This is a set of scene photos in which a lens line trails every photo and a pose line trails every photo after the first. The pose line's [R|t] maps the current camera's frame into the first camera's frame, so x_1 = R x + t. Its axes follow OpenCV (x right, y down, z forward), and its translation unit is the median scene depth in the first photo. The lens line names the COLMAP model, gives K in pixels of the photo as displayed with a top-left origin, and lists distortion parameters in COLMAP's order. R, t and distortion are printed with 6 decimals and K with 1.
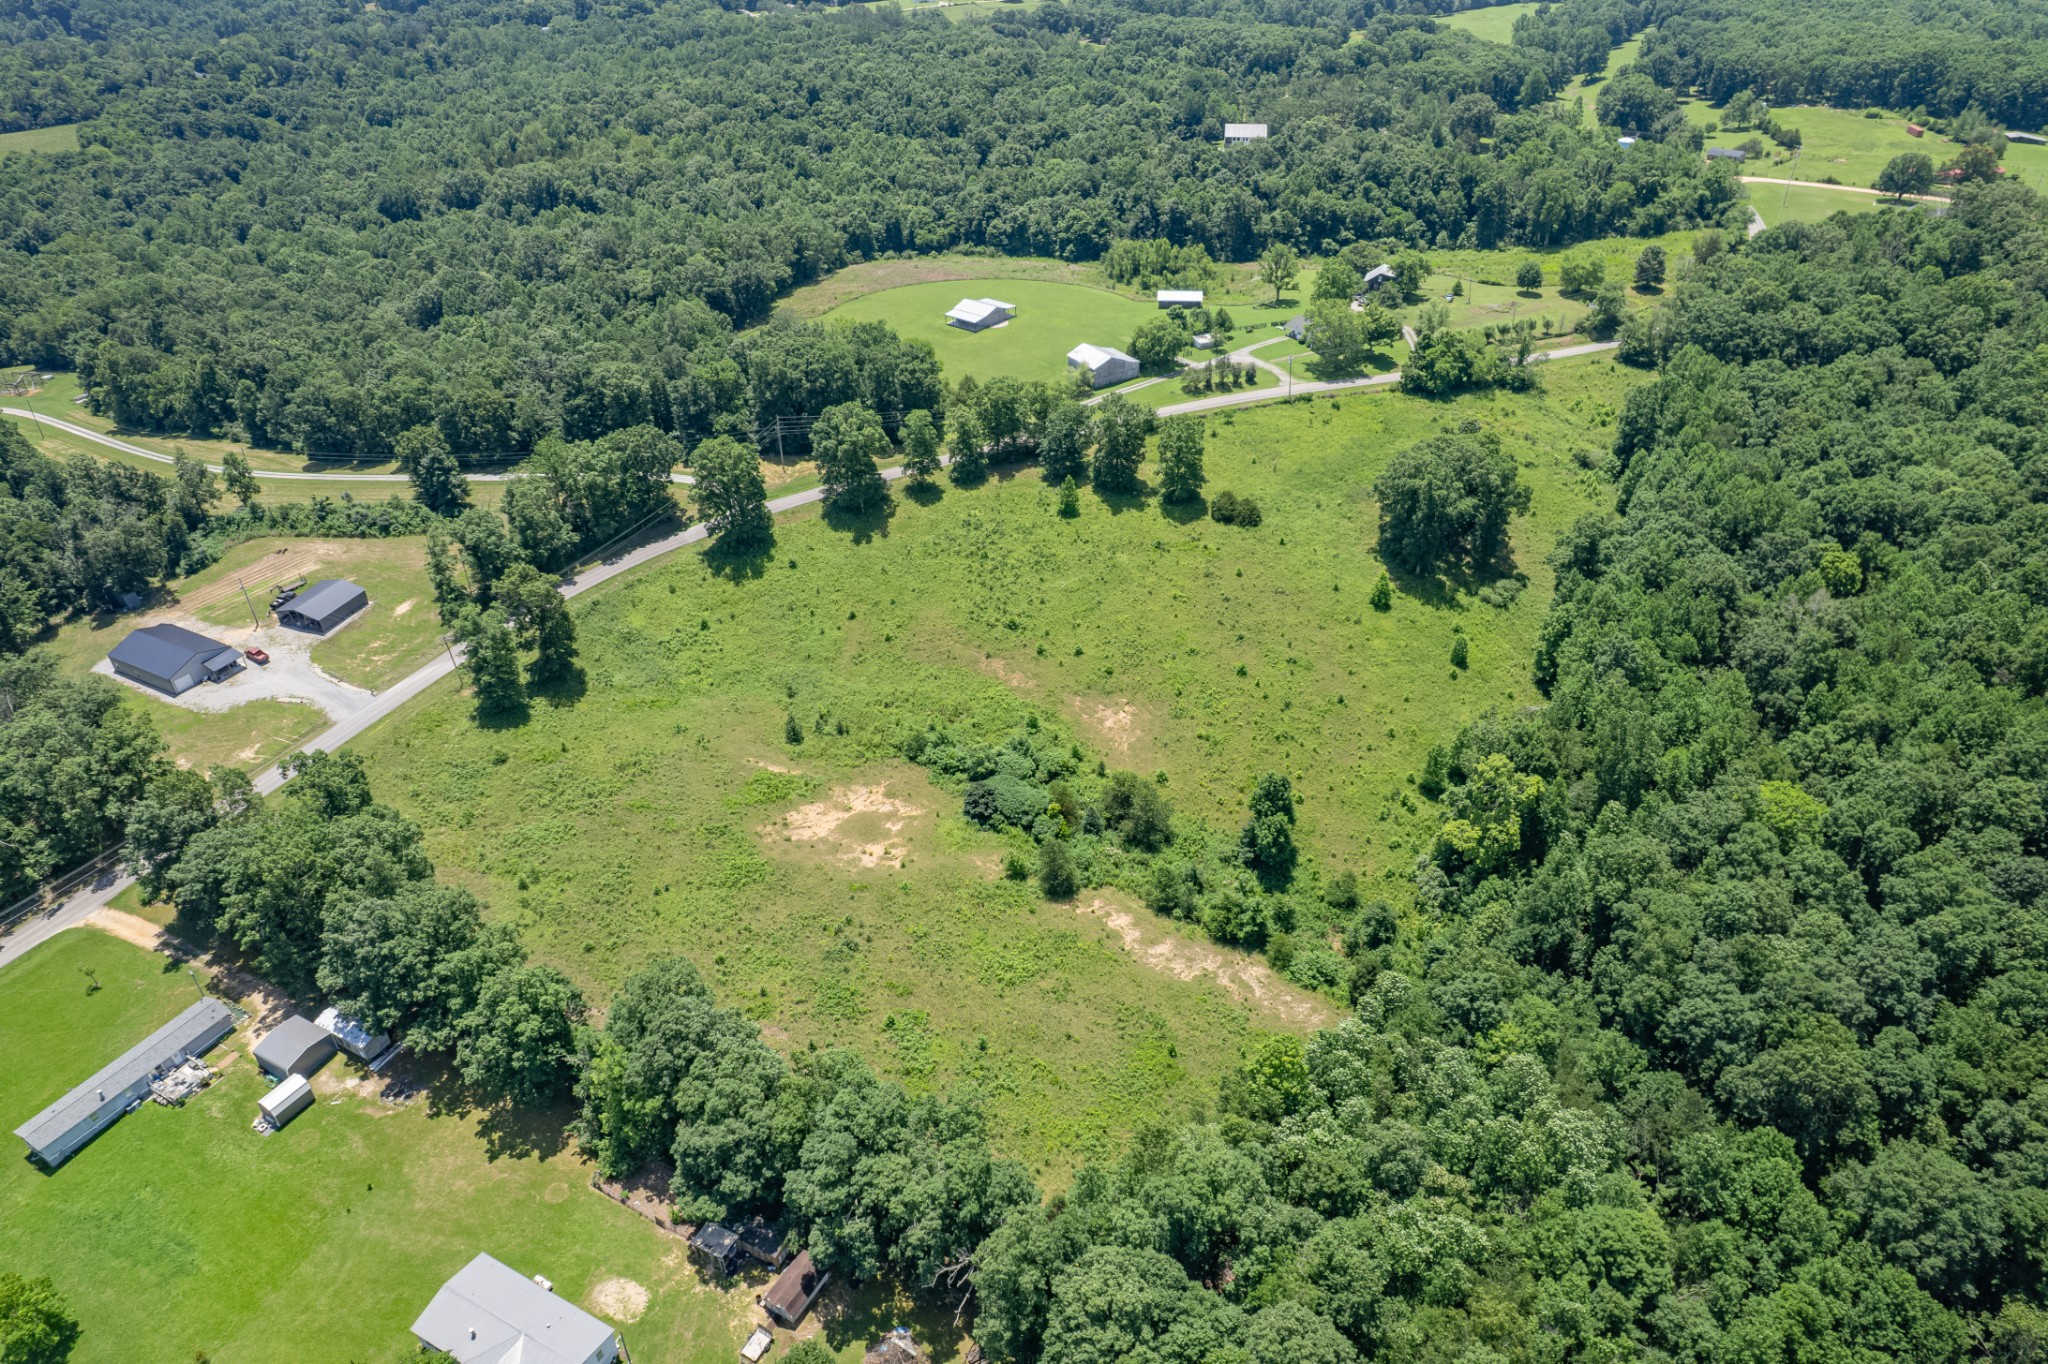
lens RADIAL K [[1315.4, 0, 1022.8], [0, 1315.4, 687.3], [0, 0, 1]] dist [-0.078099, 0.073081]
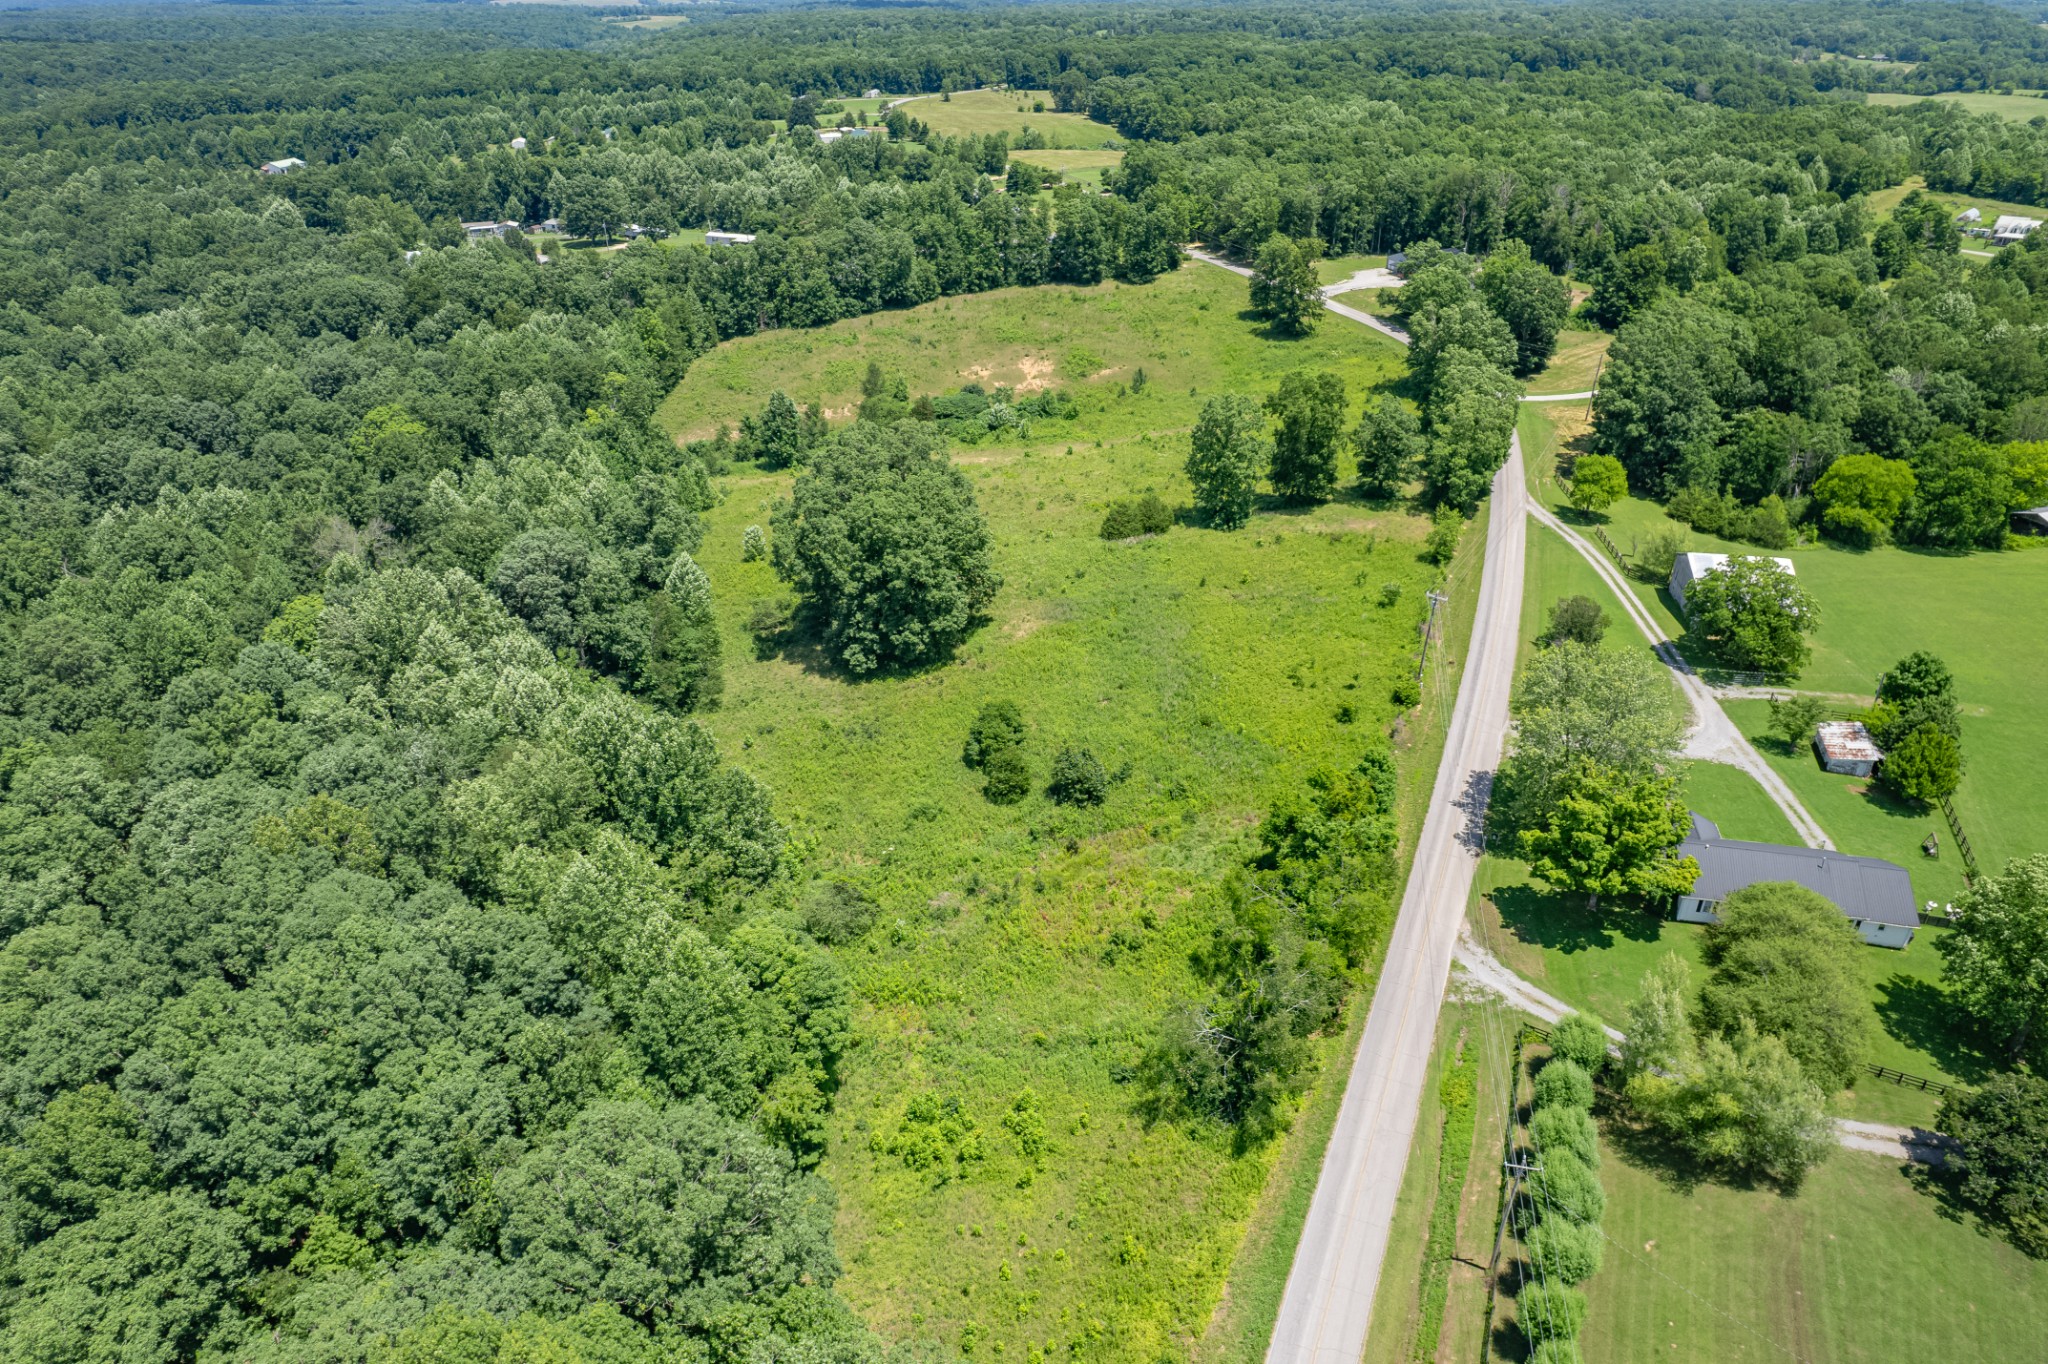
lens RADIAL K [[1339.2, 0, 1026.4], [0, 1339.2, 690.3], [0, 0, 1]] dist [-0.080753, 0.077480]
pose [[-0.665323, 0.383500, -0.640526, 0.741265], [-0.401270, 0.539801, 0.739998, -0.631084], [0.629546, 0.749362, -0.205255, 1.243211]]
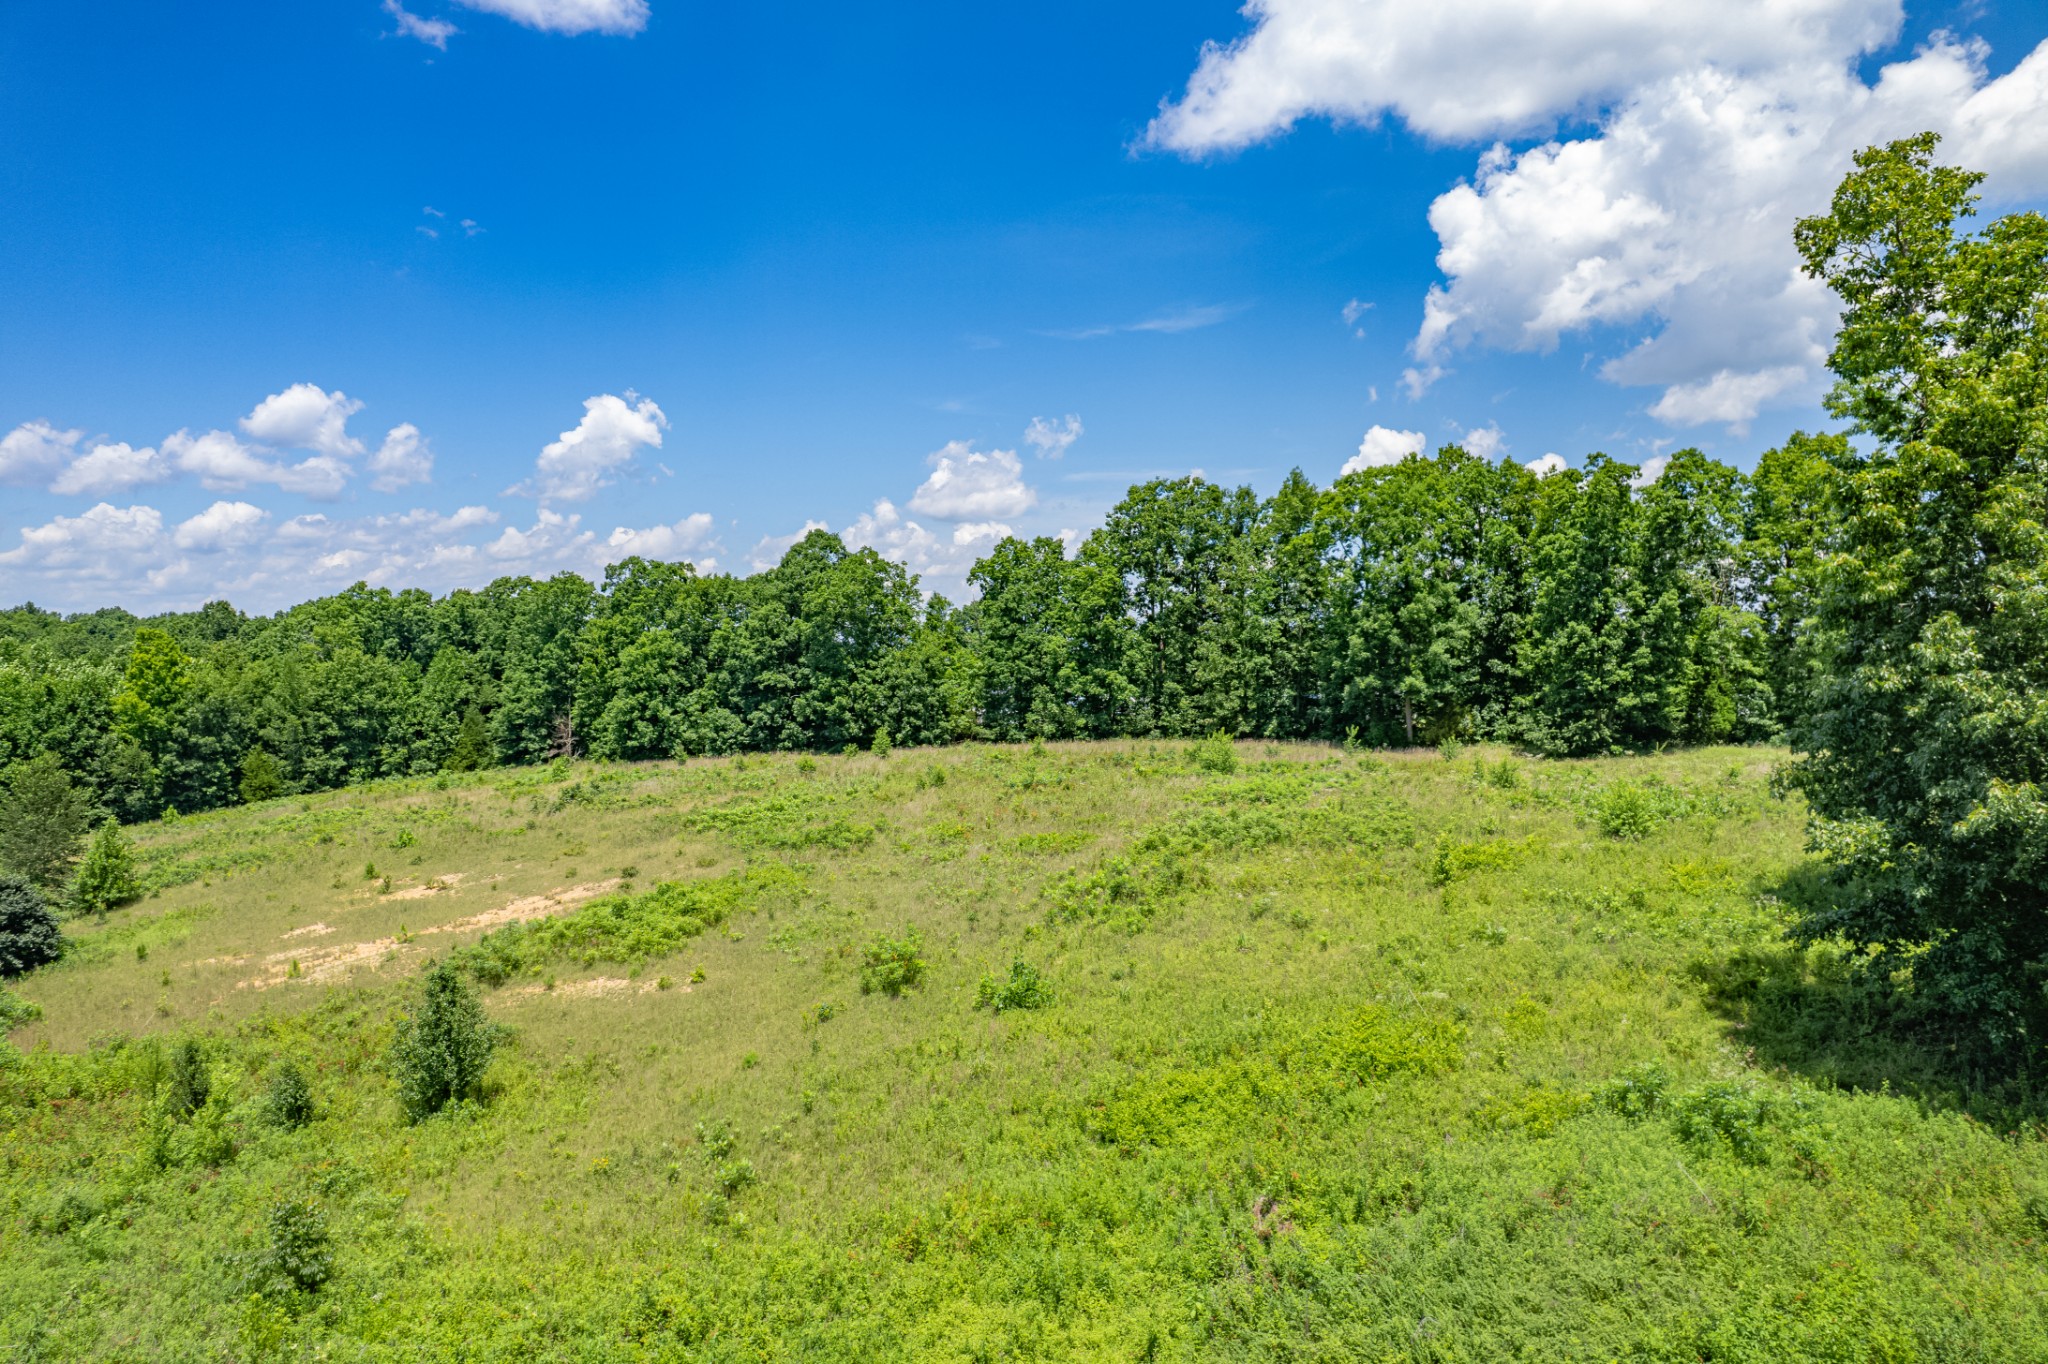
lens RADIAL K [[1315.4, 0, 1022.8], [0, 1315.4, 687.3], [0, 0, 1]] dist [-0.078099, 0.073081]
pose [[-0.999260, 0.019882, 0.032936, -0.234532], [0.035288, 0.814682, 0.578834, -0.106077], [-0.015324, 0.579568, -0.814780, 0.981936]]
